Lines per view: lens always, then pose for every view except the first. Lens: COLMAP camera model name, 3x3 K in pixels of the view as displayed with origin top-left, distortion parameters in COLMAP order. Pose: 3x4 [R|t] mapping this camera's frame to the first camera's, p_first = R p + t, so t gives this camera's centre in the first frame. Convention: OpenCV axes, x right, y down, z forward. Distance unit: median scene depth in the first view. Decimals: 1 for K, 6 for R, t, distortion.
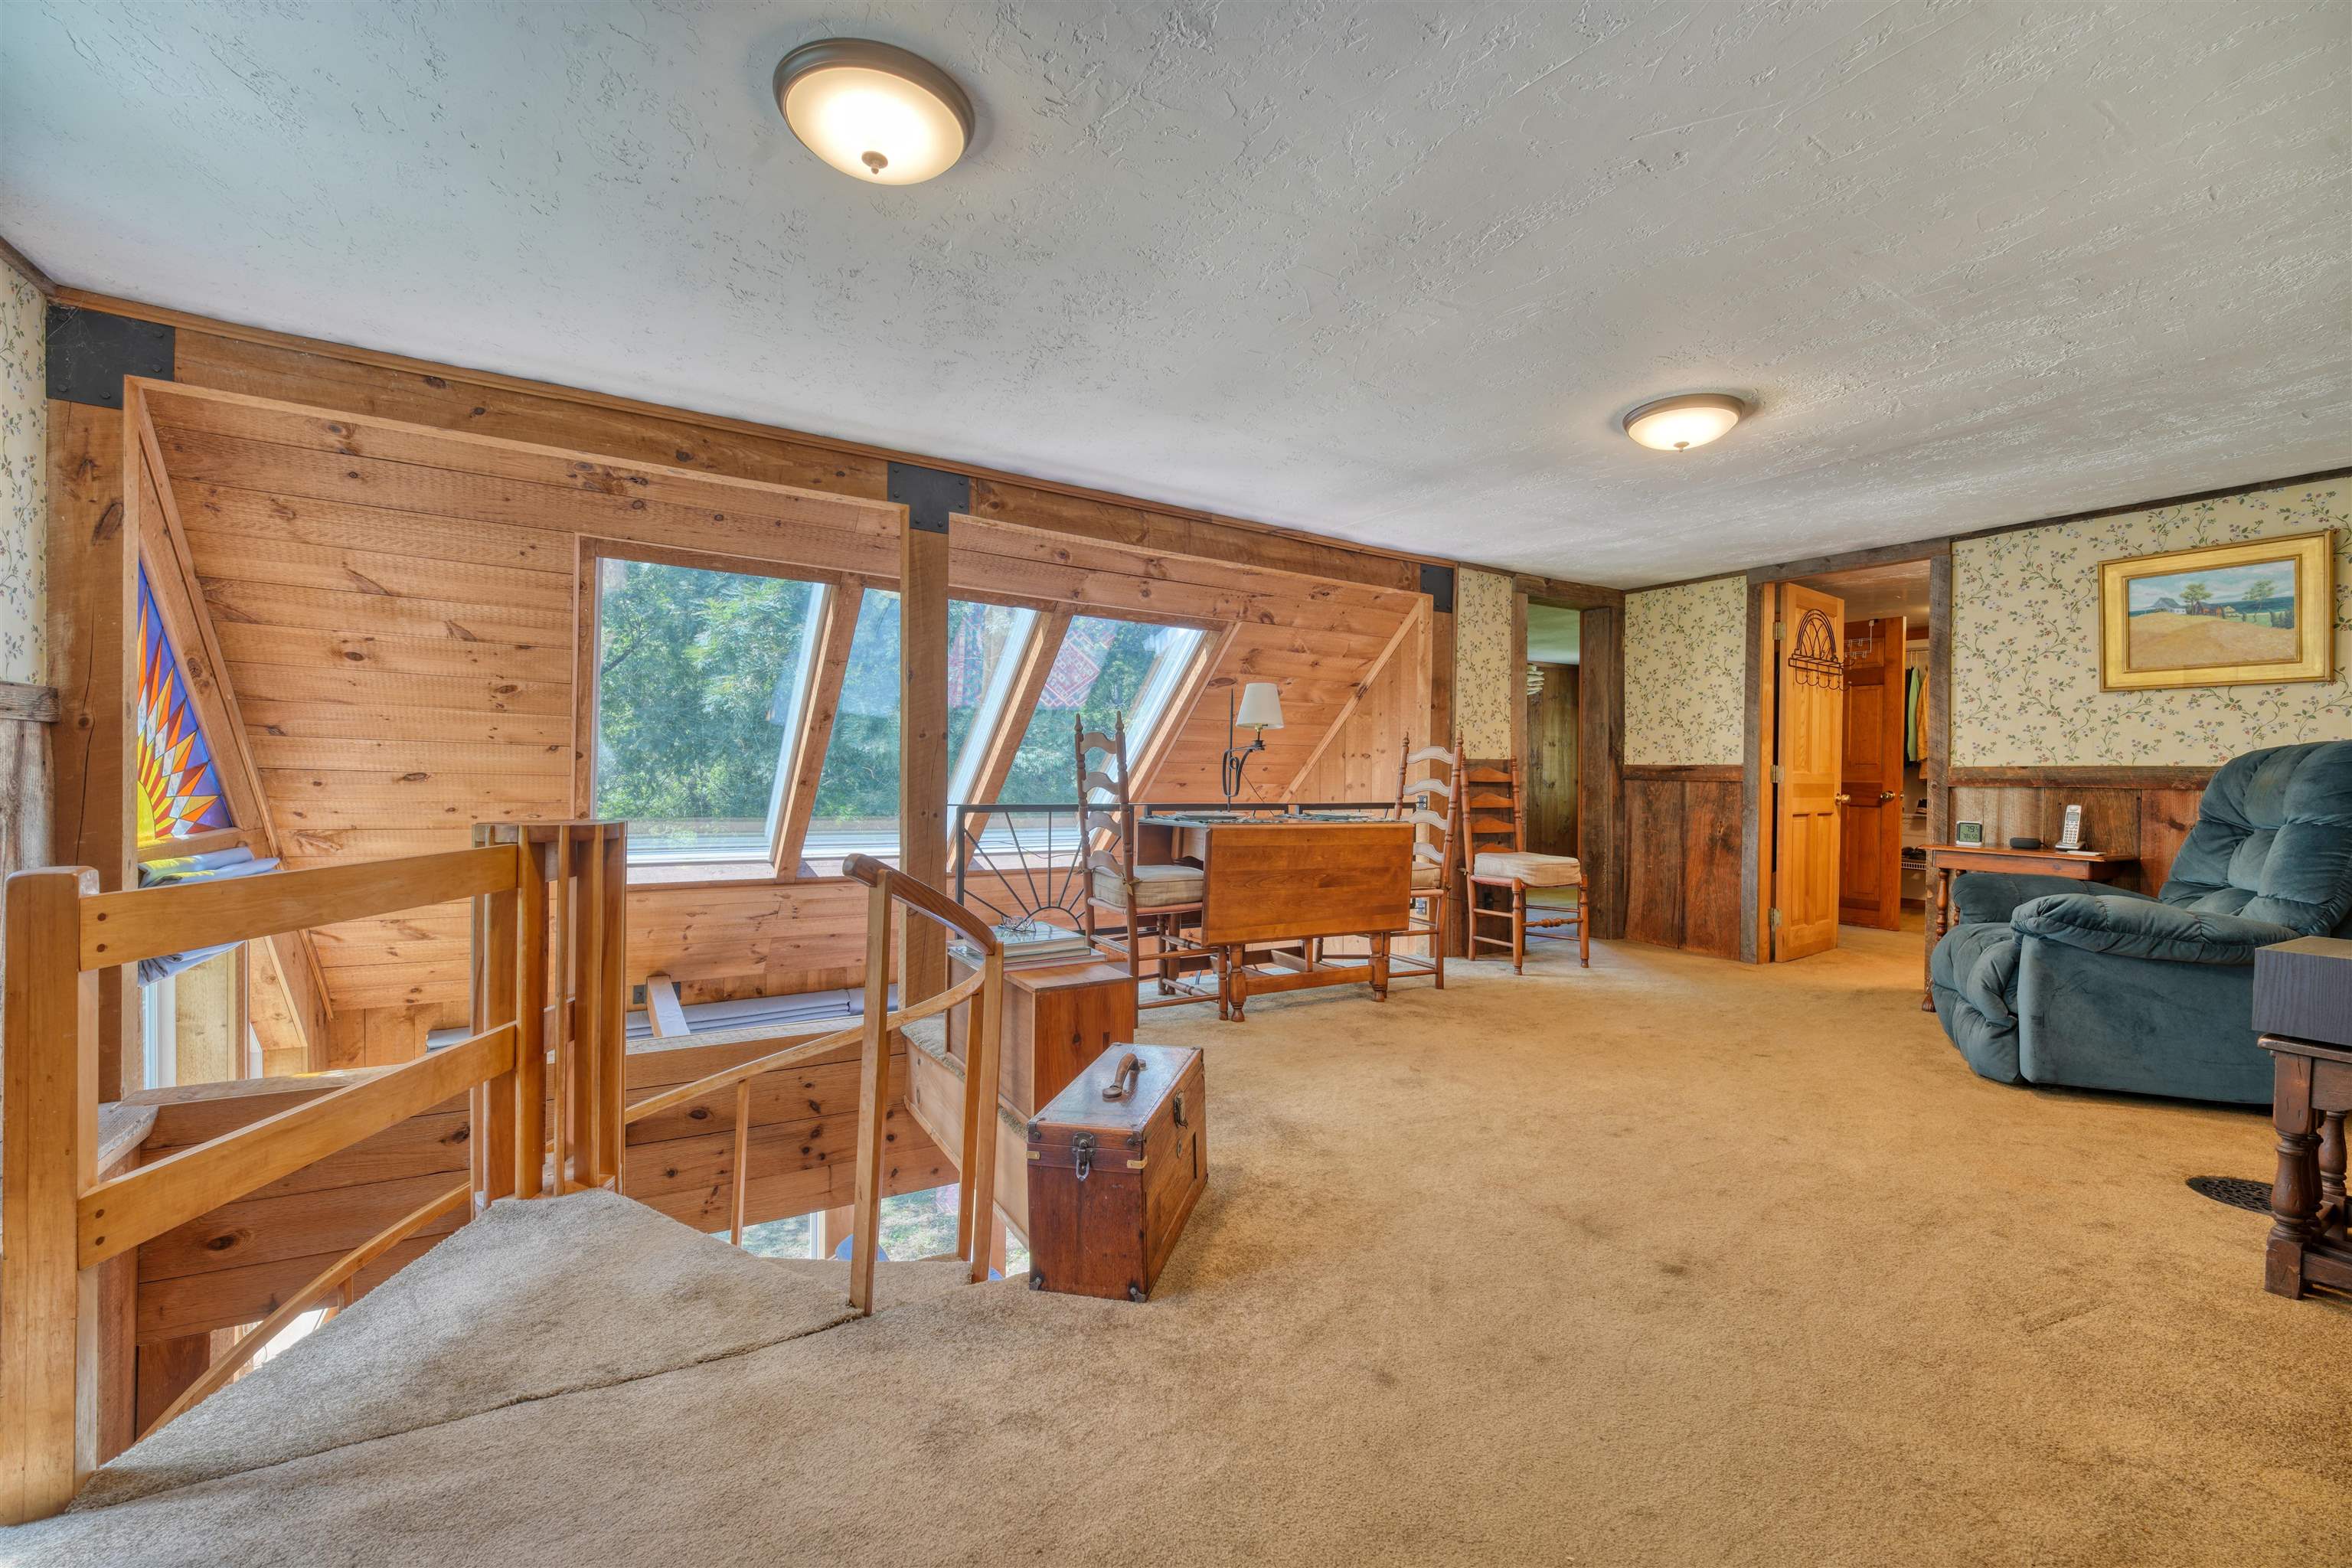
lens RADIAL K [[964.1, 0, 1177.4], [0, 964.1, 782.7], [0, 0, 1]] dist [0.007080, -0.014501]
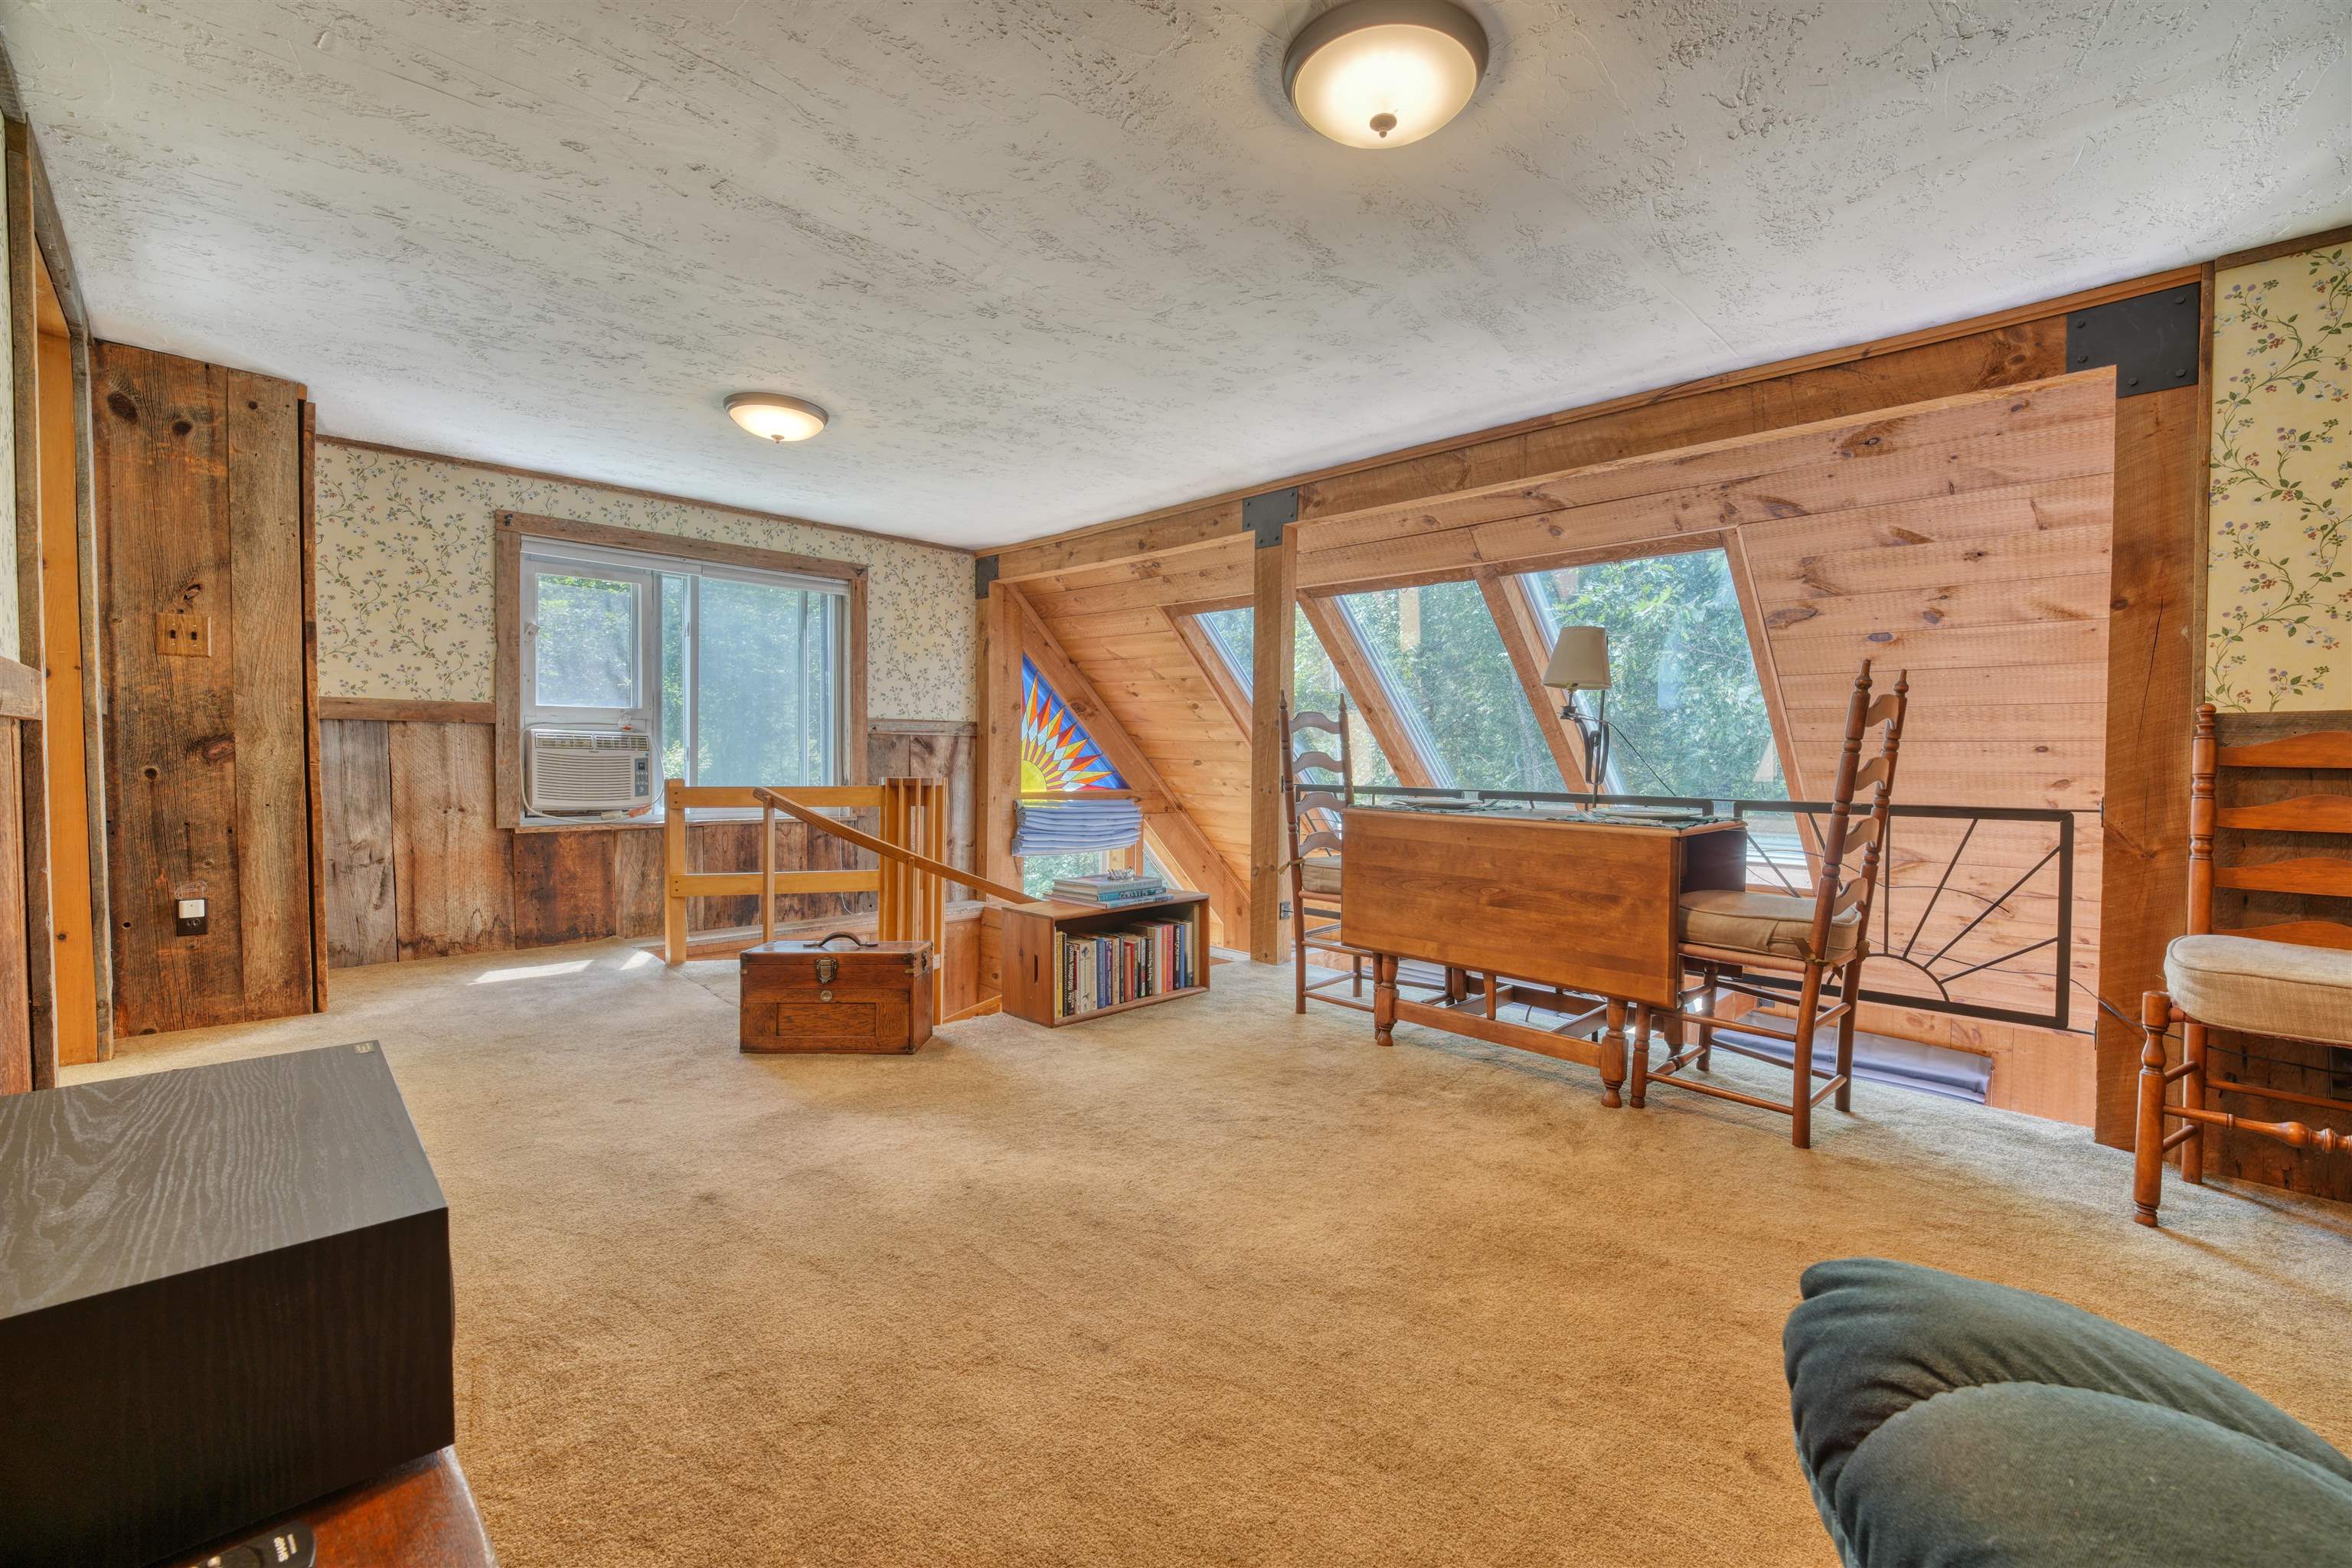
lens RADIAL K [[969.7, 0, 1182.8], [0, 969.7, 783.3], [0, 0, 1]] dist [0.024747, -0.028855]
pose [[0.227537, 0.011511, -0.973701, 0.788275], [-0.017452, 0.999818, 0.007741, 0.014372], [0.973613, 0.015231, 0.227697, 0.589002]]
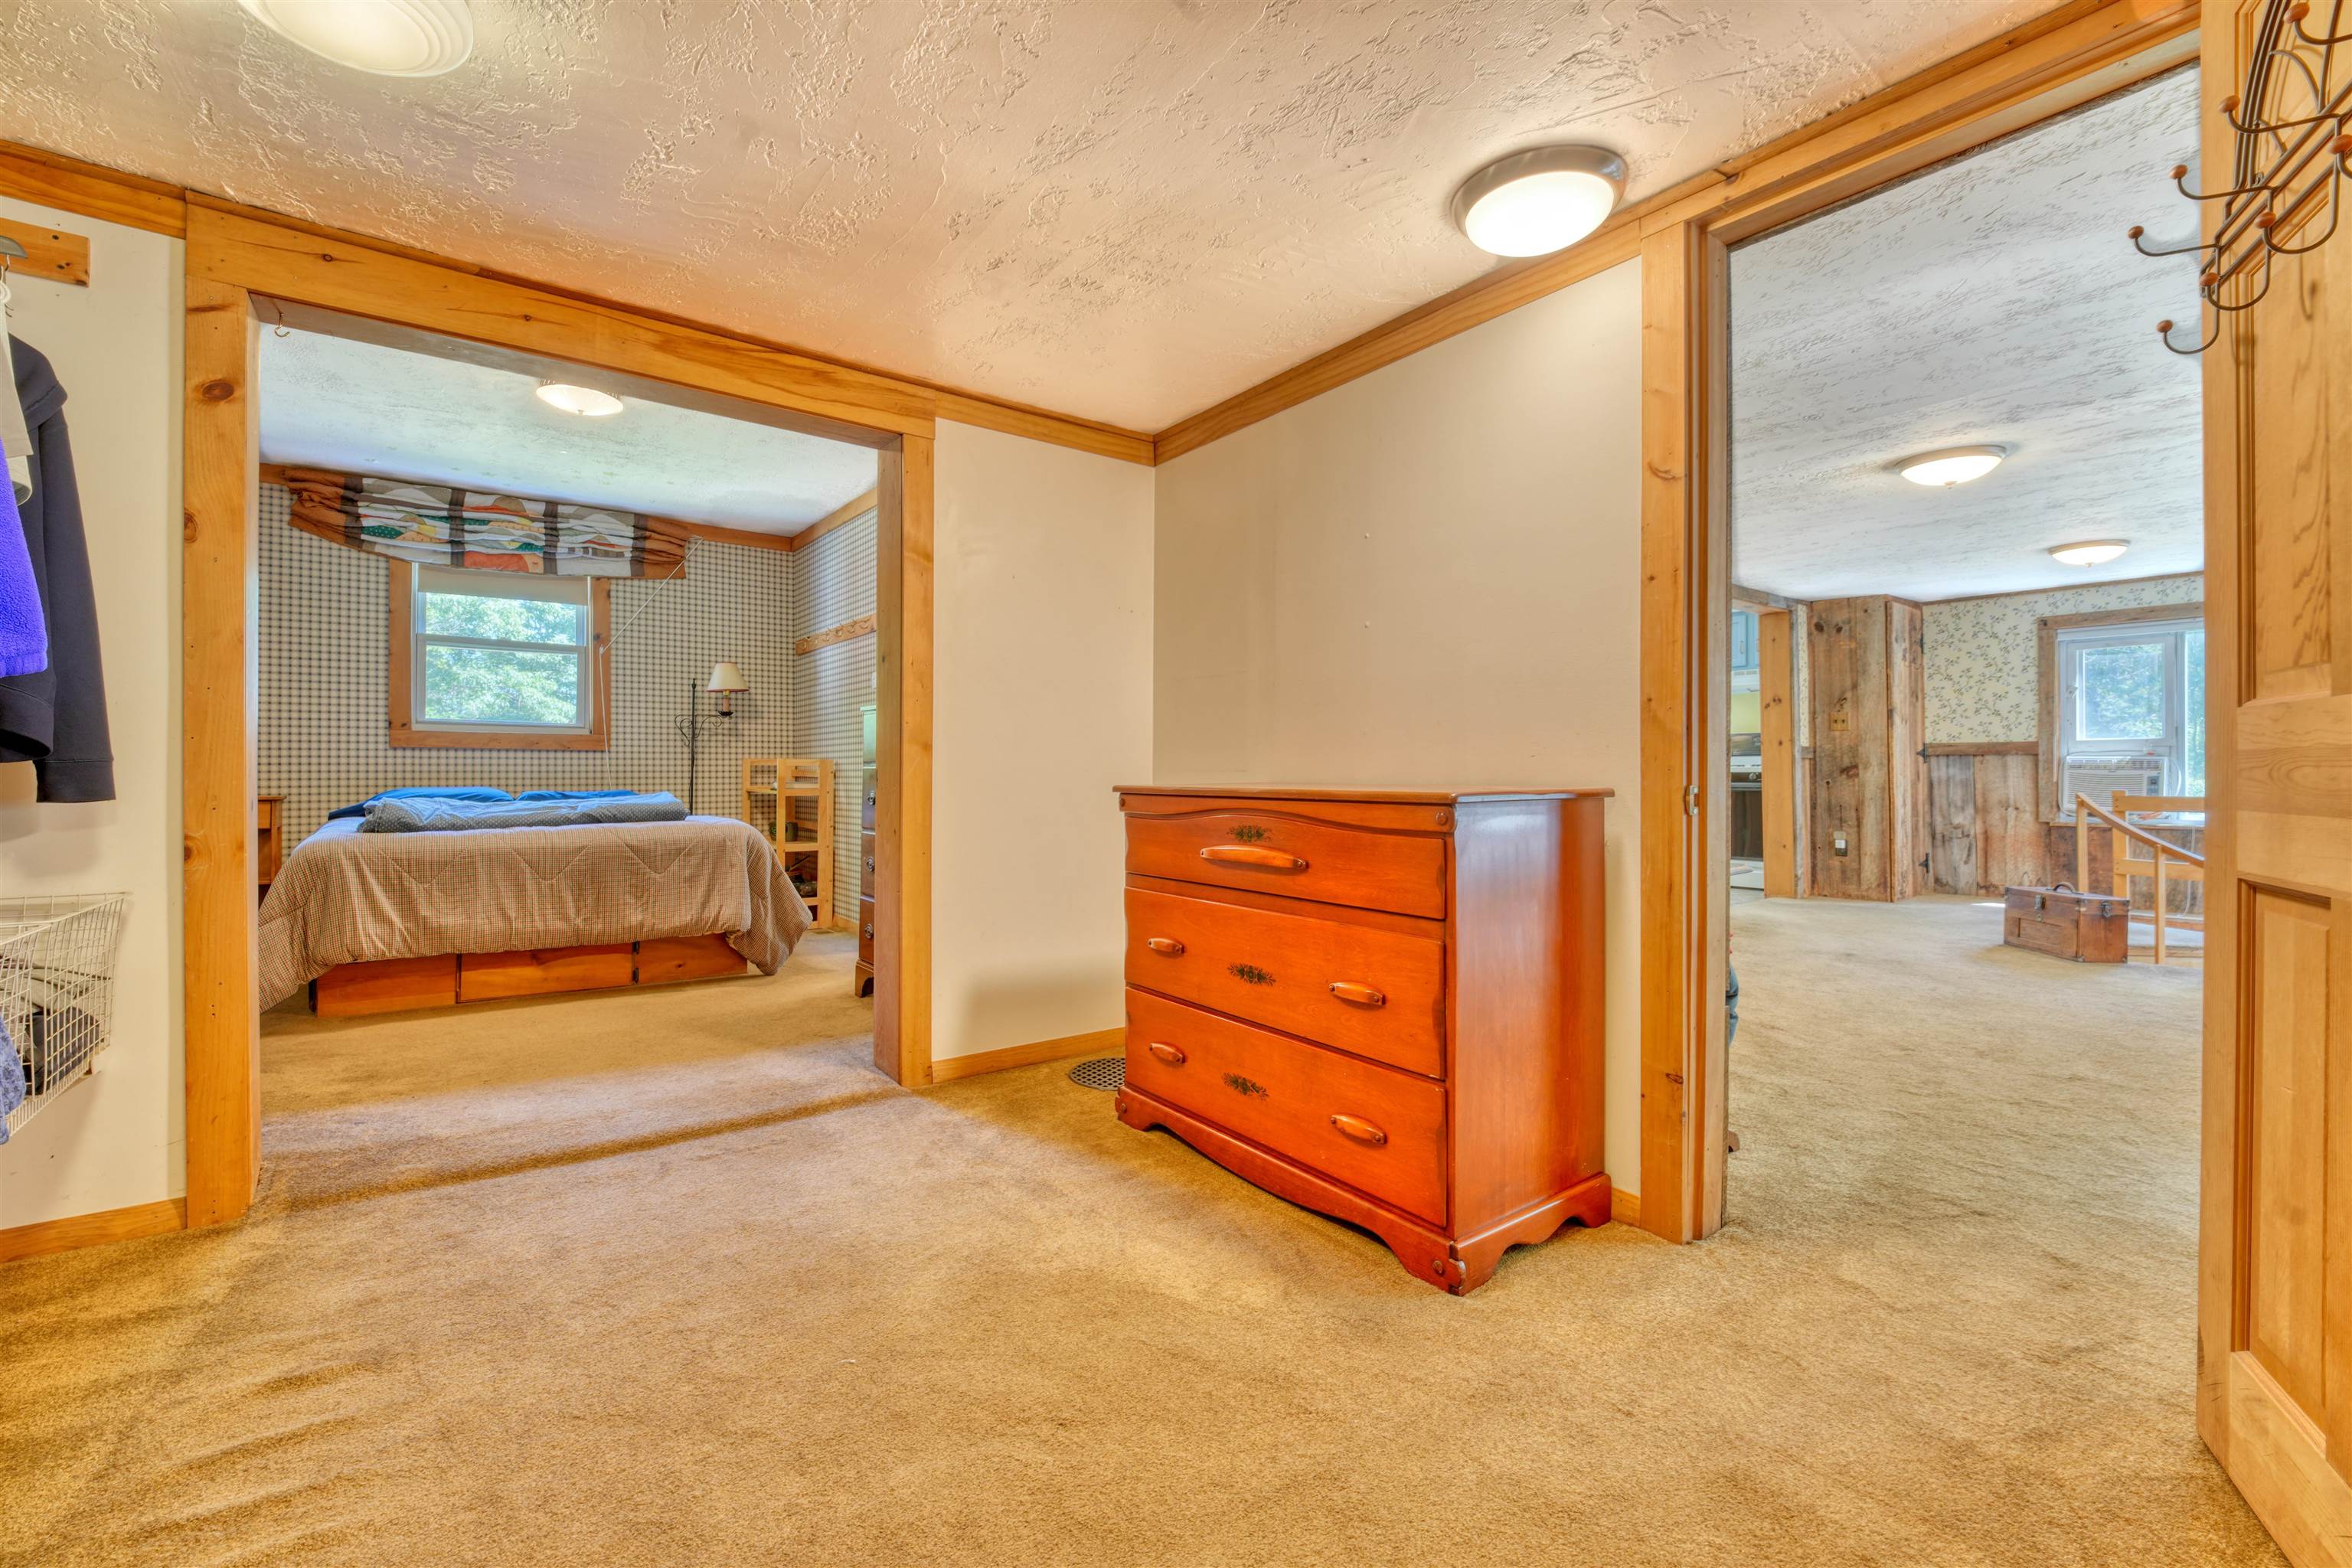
lens RADIAL K [[991.0, 0, 1187.9], [0, 991.0, 770.5], [0, 0, 1]] dist [-0.021636, -0.000653]
pose [[-0.993658, -0.016360, -0.111247, 1.203855], [-0.017114, 0.999837, 0.005829, 0.013426], [0.111133, 0.007696, -0.993776, 1.591909]]
